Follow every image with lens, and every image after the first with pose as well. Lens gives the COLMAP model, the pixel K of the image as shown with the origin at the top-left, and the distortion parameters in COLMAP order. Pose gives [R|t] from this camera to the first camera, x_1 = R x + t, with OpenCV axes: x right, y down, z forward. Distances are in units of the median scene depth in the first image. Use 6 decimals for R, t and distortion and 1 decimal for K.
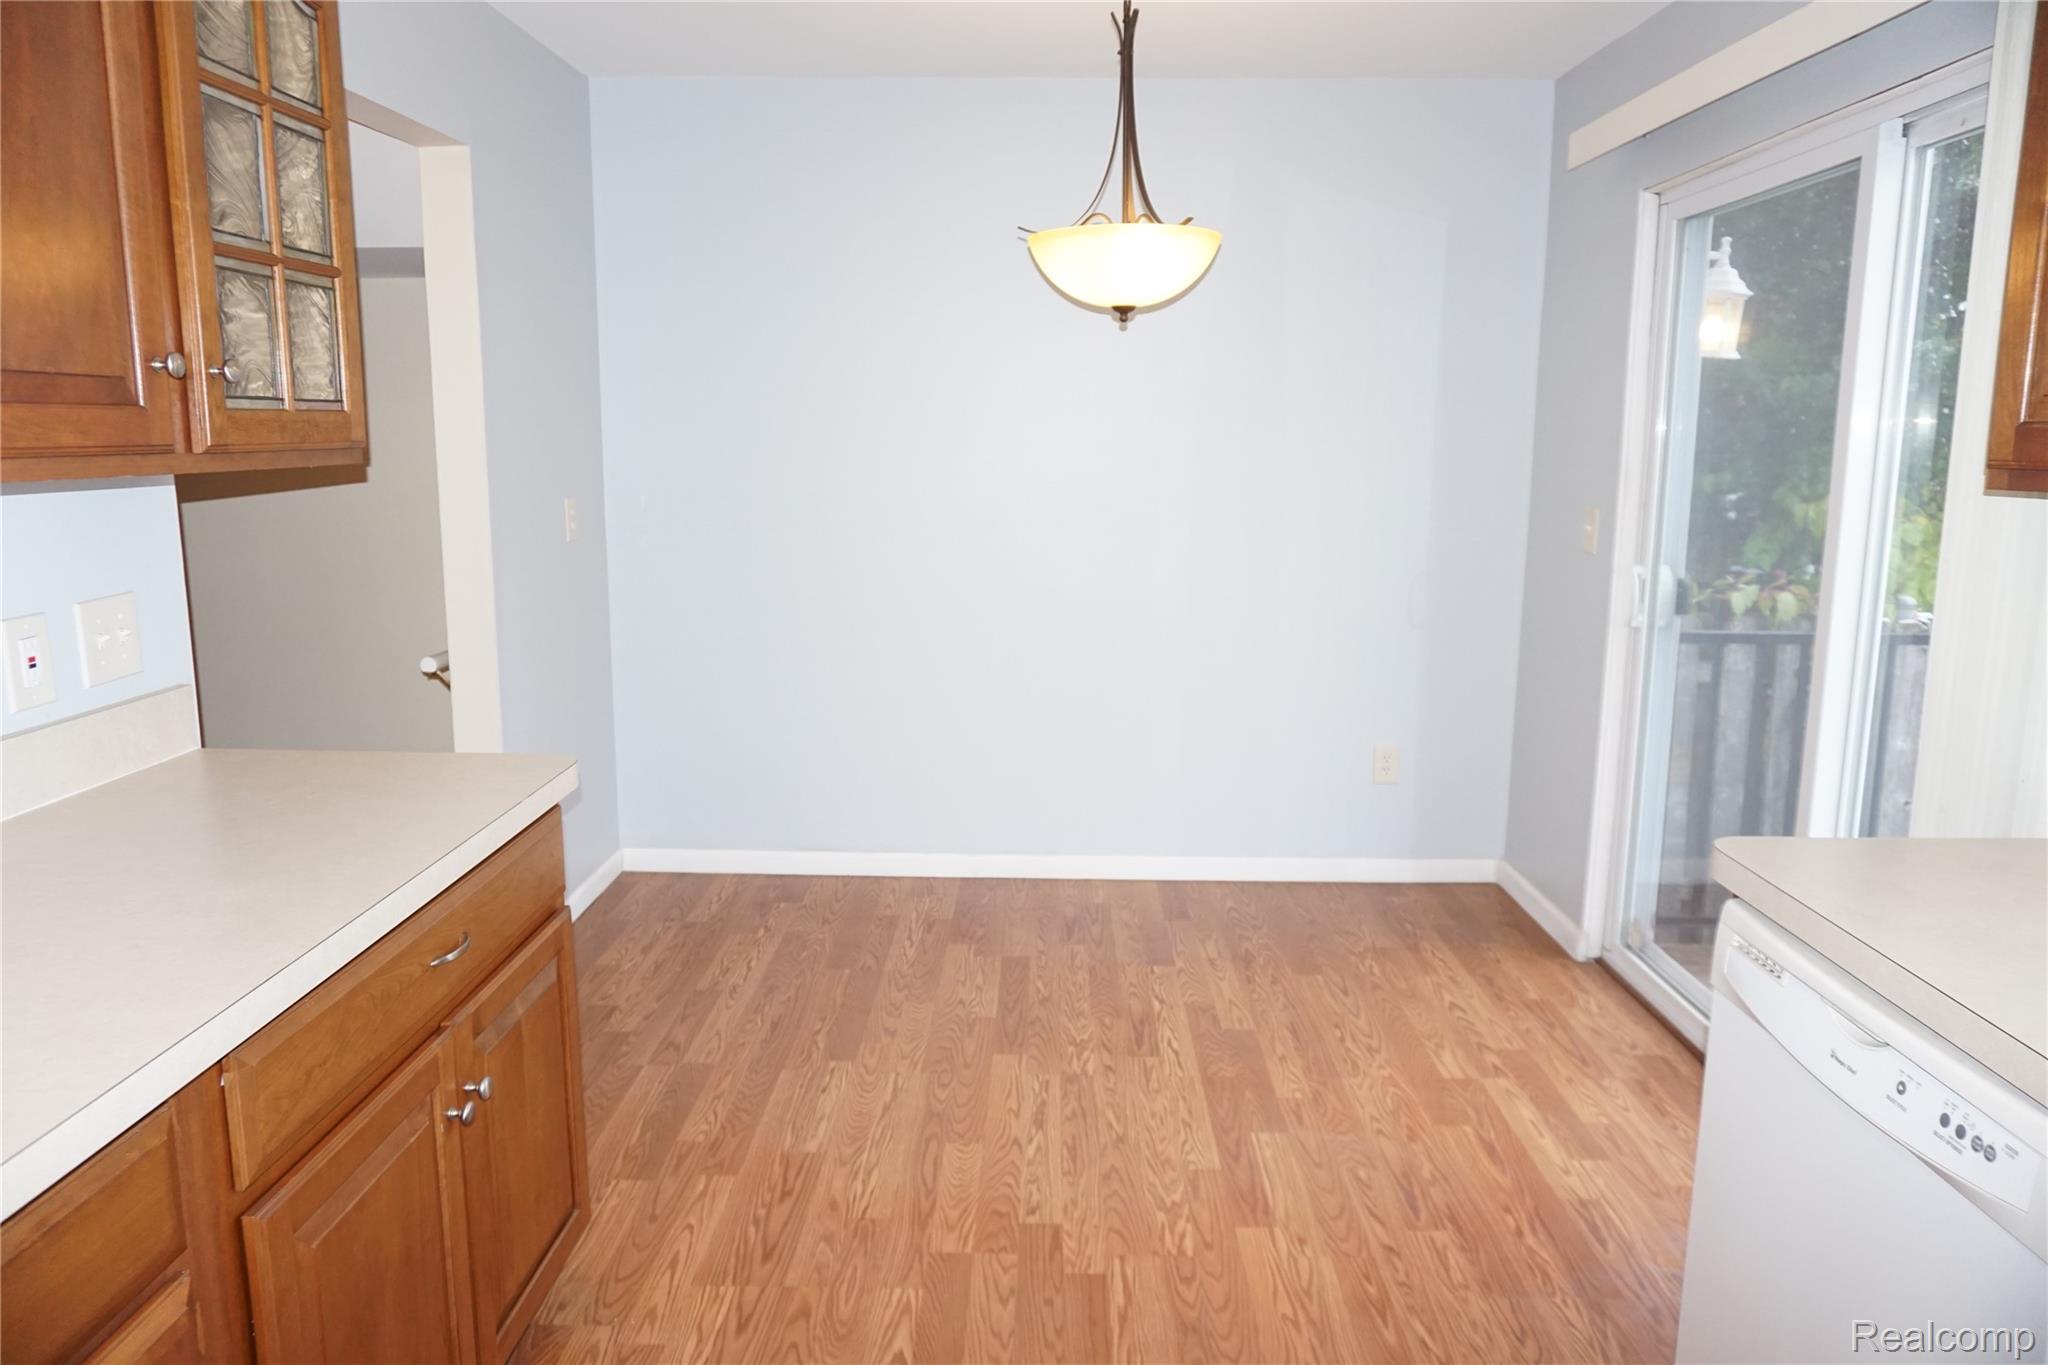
lens RADIAL K [[1365.3, 0, 1024.0], [0, 1365.3, 682.5], [0, 0, 1]] dist [-0.061257, 0.039433]
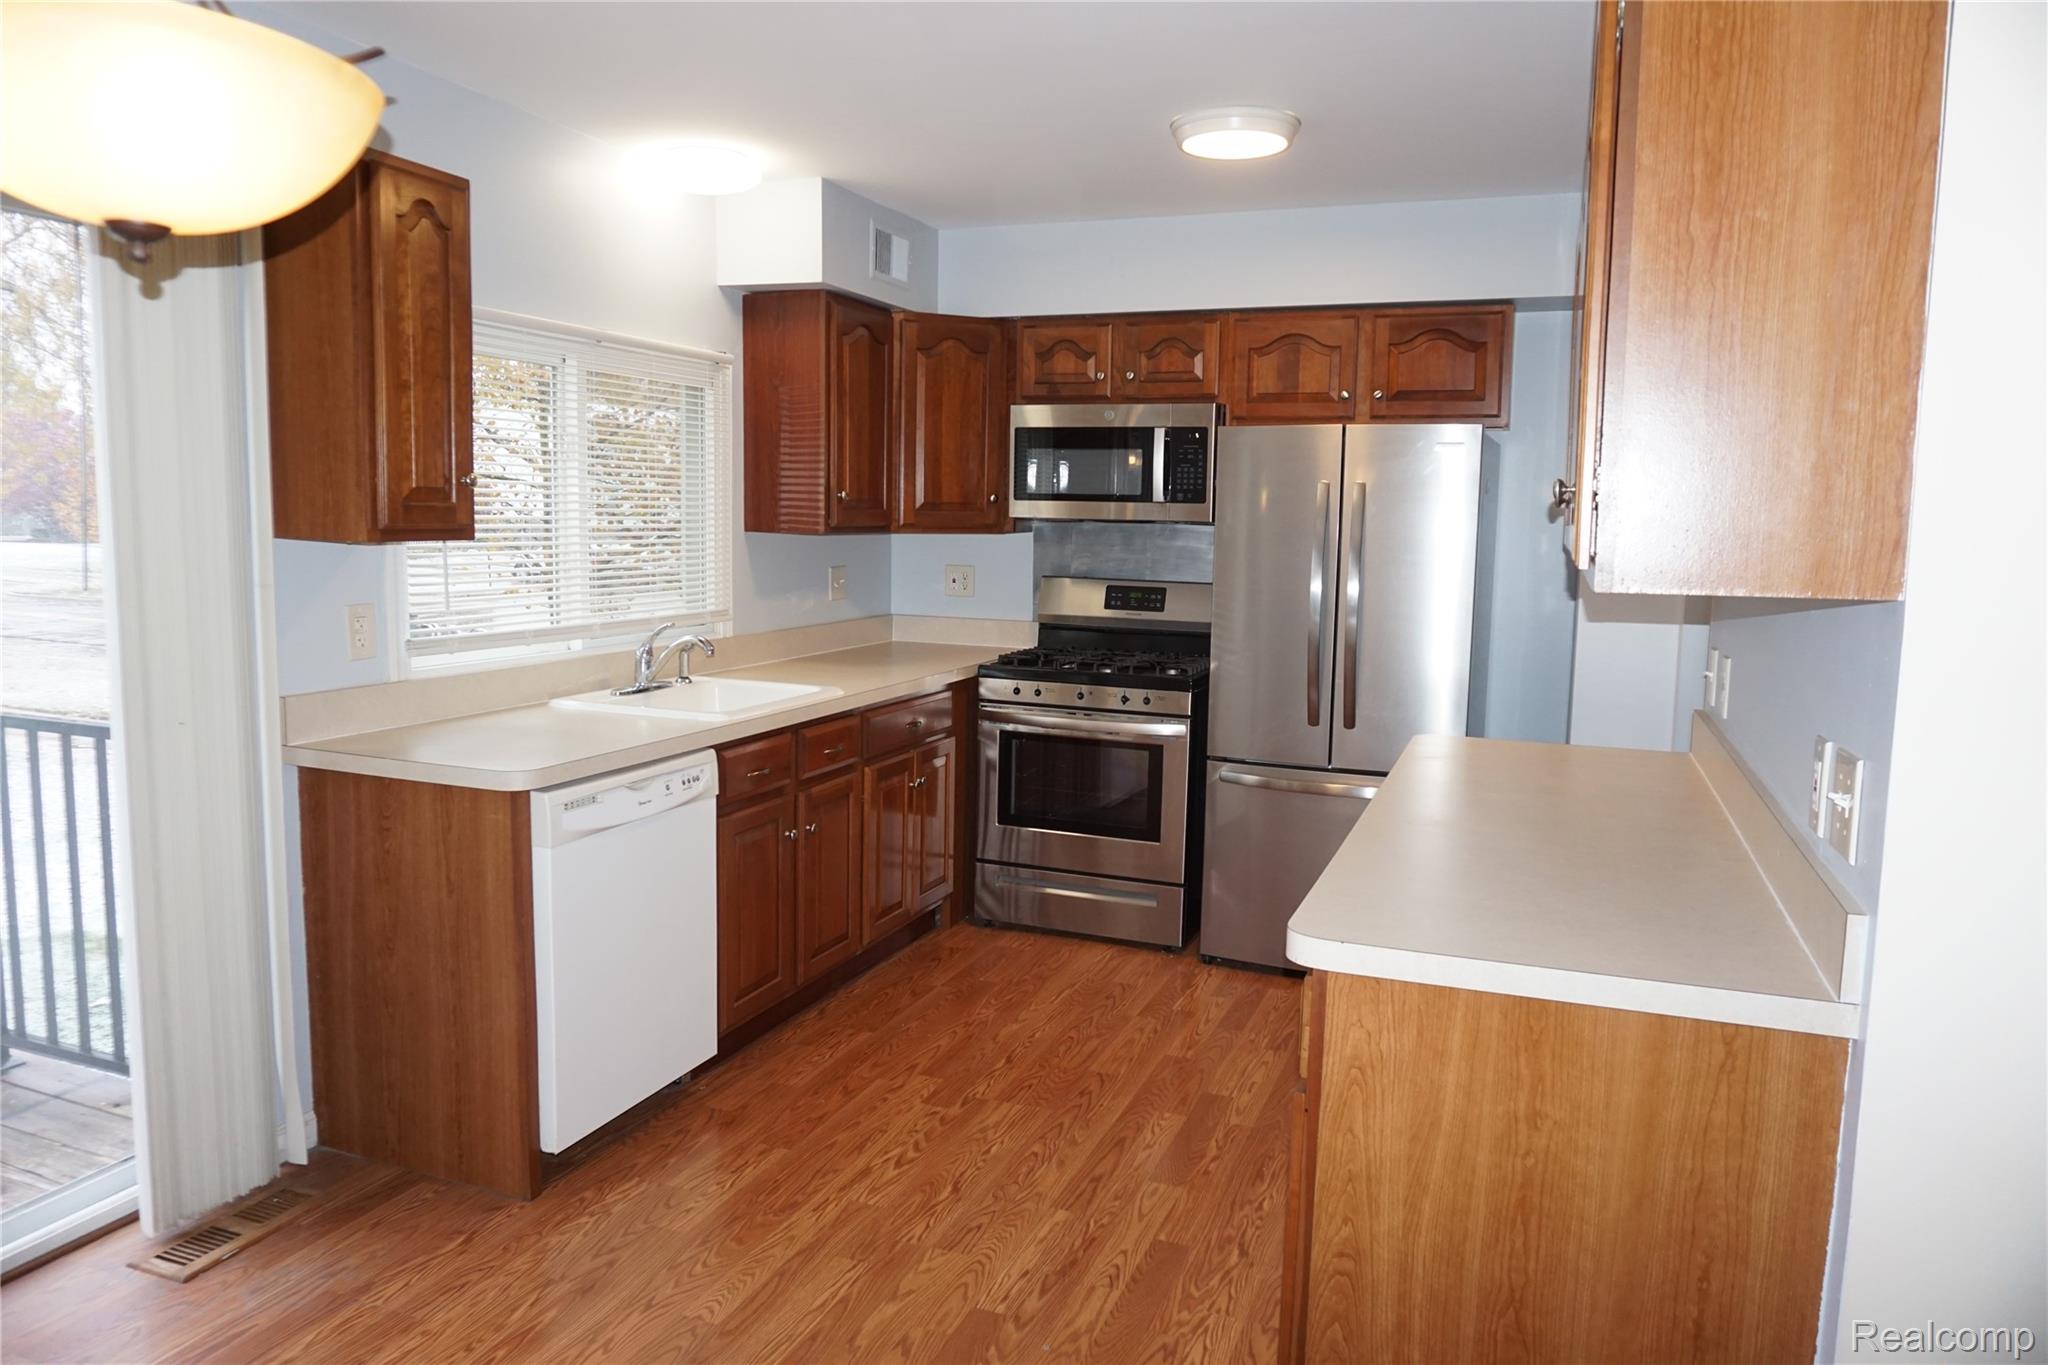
lens RADIAL K [[1365.3, 0, 1024.0], [0, 1365.3, 682.5], [0, 0, 1]] dist [-0.061257, 0.039433]
pose [[-0.938540, -0.069713, 0.338058, -0.261104], [0.031750, 0.957805, 0.285659, -0.192433], [-0.343708, 0.278836, -0.896725, 1.022718]]
